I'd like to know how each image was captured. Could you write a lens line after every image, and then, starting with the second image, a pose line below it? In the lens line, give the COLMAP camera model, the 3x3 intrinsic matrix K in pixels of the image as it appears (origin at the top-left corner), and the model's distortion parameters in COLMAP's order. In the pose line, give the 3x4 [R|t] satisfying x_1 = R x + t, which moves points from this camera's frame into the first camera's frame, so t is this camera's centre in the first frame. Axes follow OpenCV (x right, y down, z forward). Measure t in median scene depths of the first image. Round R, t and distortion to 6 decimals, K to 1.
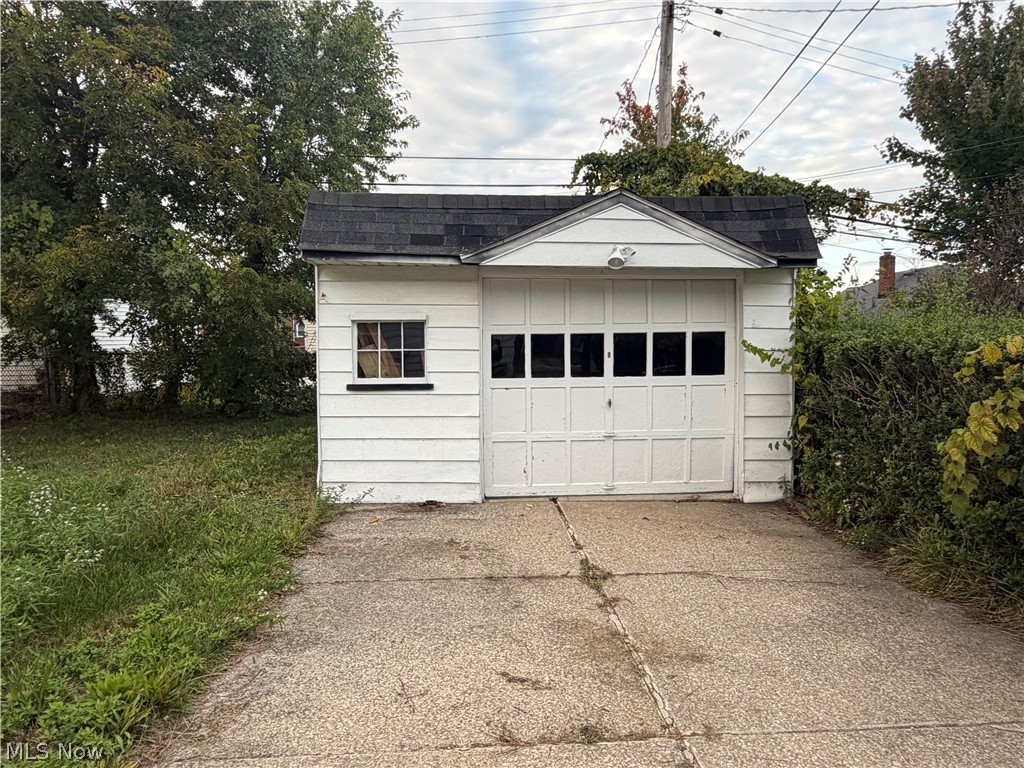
lens RADIAL K [[687.8, 0, 511.4], [0, 687.8, 385.3], [0, 0, 1]] dist [0.000372, 0.000097]
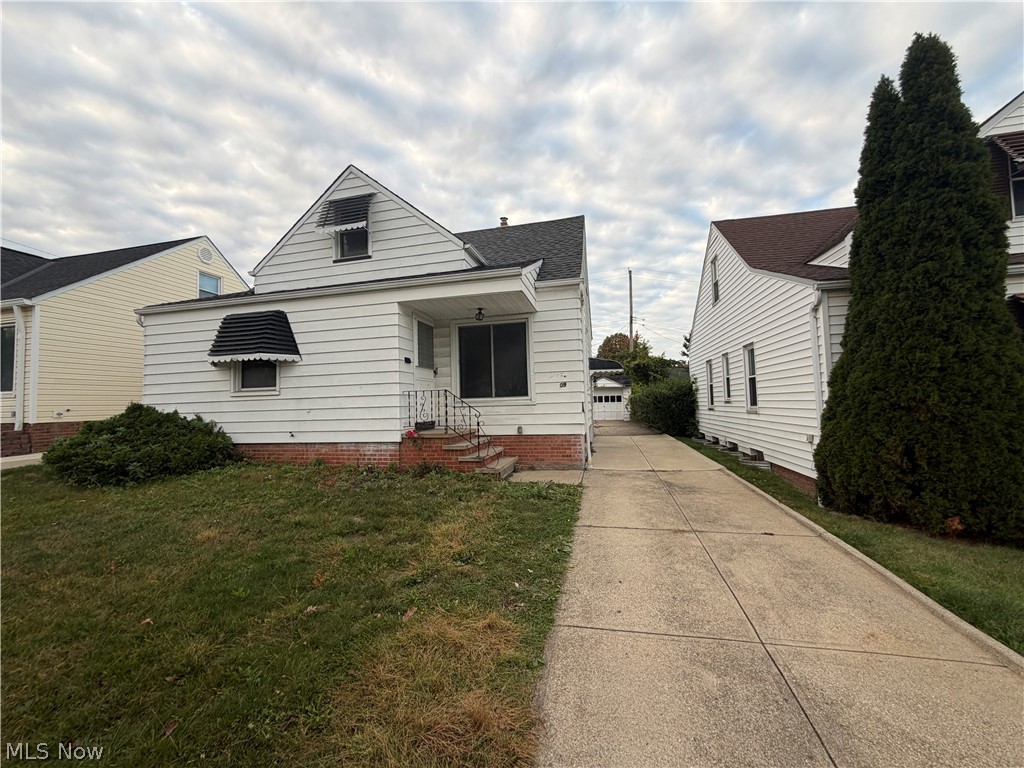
lens RADIAL K [[409.6, 0, 509.3], [0, 409.6, 383.4], [0, 0, 1]] dist [0.001879, -0.000597]
pose [[0.952120, -0.026483, -0.304576, 0.495089], [0.007741, 0.998010, -0.062577, 0.047570], [0.305627, 0.057223, 0.950430, -3.201392]]
